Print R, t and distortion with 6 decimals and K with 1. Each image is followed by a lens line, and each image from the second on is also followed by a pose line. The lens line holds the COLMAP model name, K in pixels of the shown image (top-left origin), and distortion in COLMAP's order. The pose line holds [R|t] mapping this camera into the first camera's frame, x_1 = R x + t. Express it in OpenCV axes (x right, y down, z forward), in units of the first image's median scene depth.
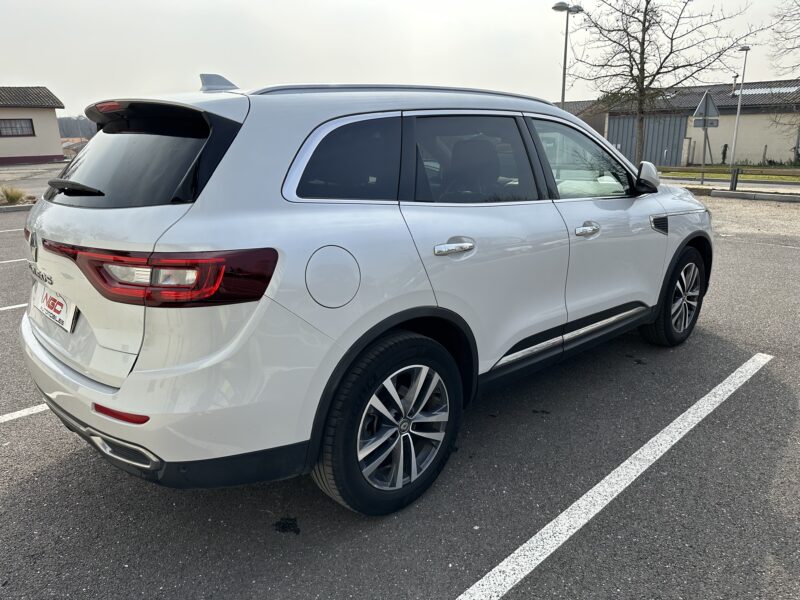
lens RADIAL K [[567.4, 0, 400.0], [0, 567.4, 300.0], [0, 0, 1]] dist [0.034387, -0.025851]
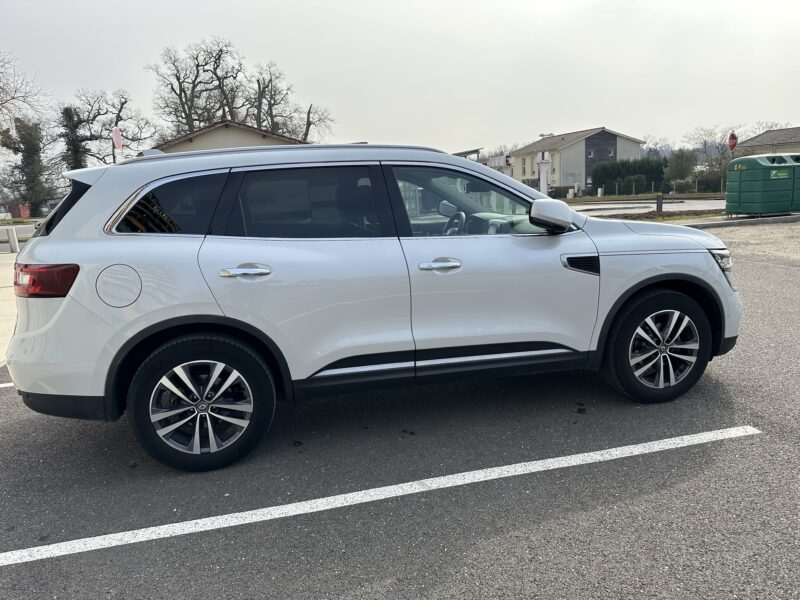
lens RADIAL K [[562.0, 0, 400.0], [0, 562.0, 300.0], [0, 0, 1]] dist [0.063510, -0.071309]
pose [[0.865282, 0.059663, -0.497722, 1.017500], [-0.090626, 0.995150, -0.038262, -0.012529], [0.493025, 0.078214, 0.866492, 0.077626]]
